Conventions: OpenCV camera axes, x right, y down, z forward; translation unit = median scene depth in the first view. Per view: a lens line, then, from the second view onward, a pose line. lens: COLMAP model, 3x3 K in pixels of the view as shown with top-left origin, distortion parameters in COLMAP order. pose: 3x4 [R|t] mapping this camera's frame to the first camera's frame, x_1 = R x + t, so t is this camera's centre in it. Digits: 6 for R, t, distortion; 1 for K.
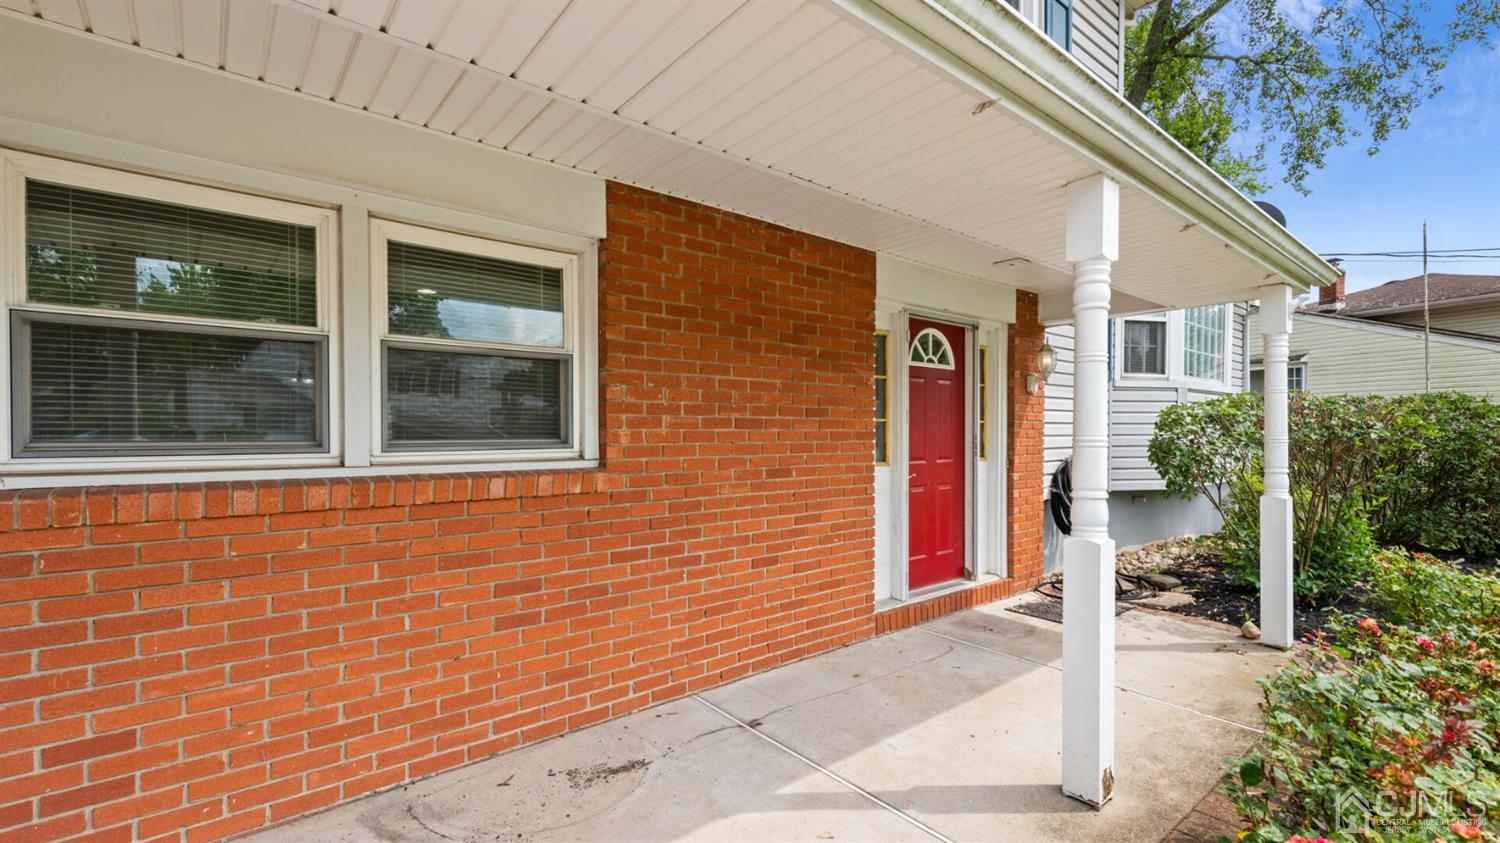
lens RADIAL K [[642.5, 0, 750.7], [0, 642.5, 447.3], [0, 0, 1]] dist [0.004751, 0.000041]
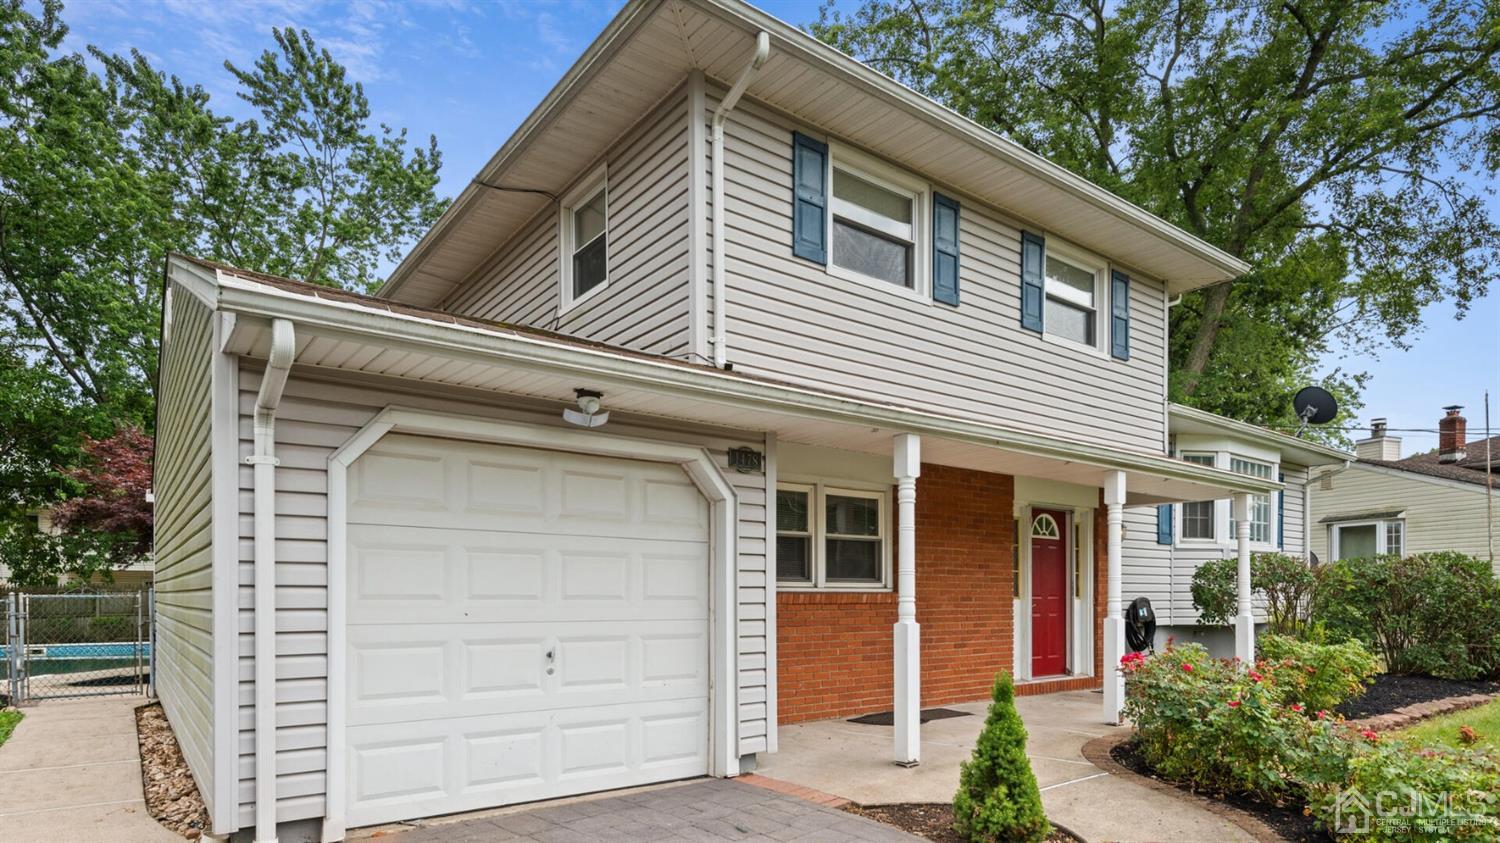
lens RADIAL K [[873.0, 0, 763.6], [0, 873.0, 597.3], [0, 0, 1]] dist [-0.004200, 0.000574]
pose [[0.999946, 0.001530, -0.010242, -0.401264], [-0.001742, 0.999784, -0.020689, 0.068999], [0.010209, 0.020705, 0.999734, -1.189415]]
